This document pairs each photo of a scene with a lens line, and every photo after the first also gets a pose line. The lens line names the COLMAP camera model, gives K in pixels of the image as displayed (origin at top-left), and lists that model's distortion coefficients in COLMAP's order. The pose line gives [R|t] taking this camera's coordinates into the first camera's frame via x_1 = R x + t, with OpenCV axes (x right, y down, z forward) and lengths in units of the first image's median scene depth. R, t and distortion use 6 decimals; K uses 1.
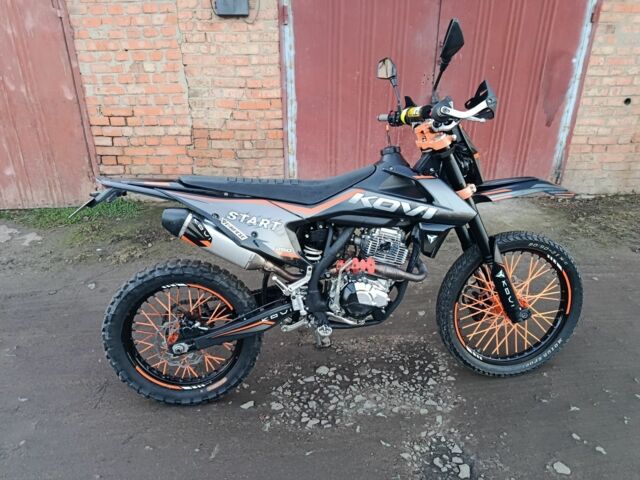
lens RADIAL K [[461.8, 0, 300.2], [0, 461.8, 240.3], [0, 0, 1]] dist [0.052975, -0.063968]
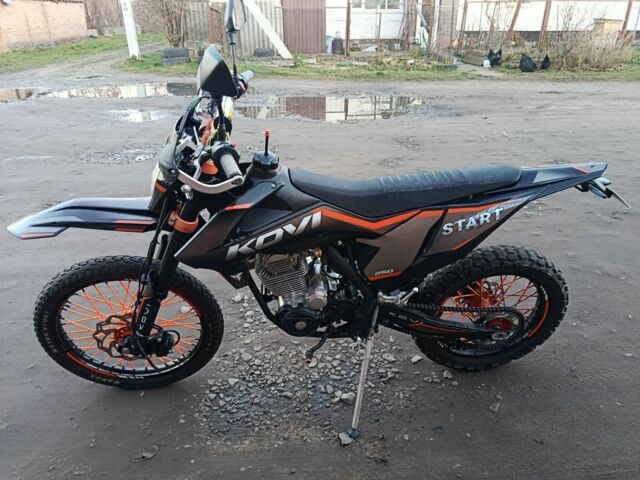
lens RADIAL K [[445.0, 0, 320.0], [0, 445.0, 240.0], [0, 0, 1]] dist [-0.004587, -0.004512]
pose [[-0.999743, 0.021056, -0.008372, 0.063021], [0.007360, 0.651166, 0.758899, -0.338191], [0.021431, 0.758643, -0.651154, 0.815622]]
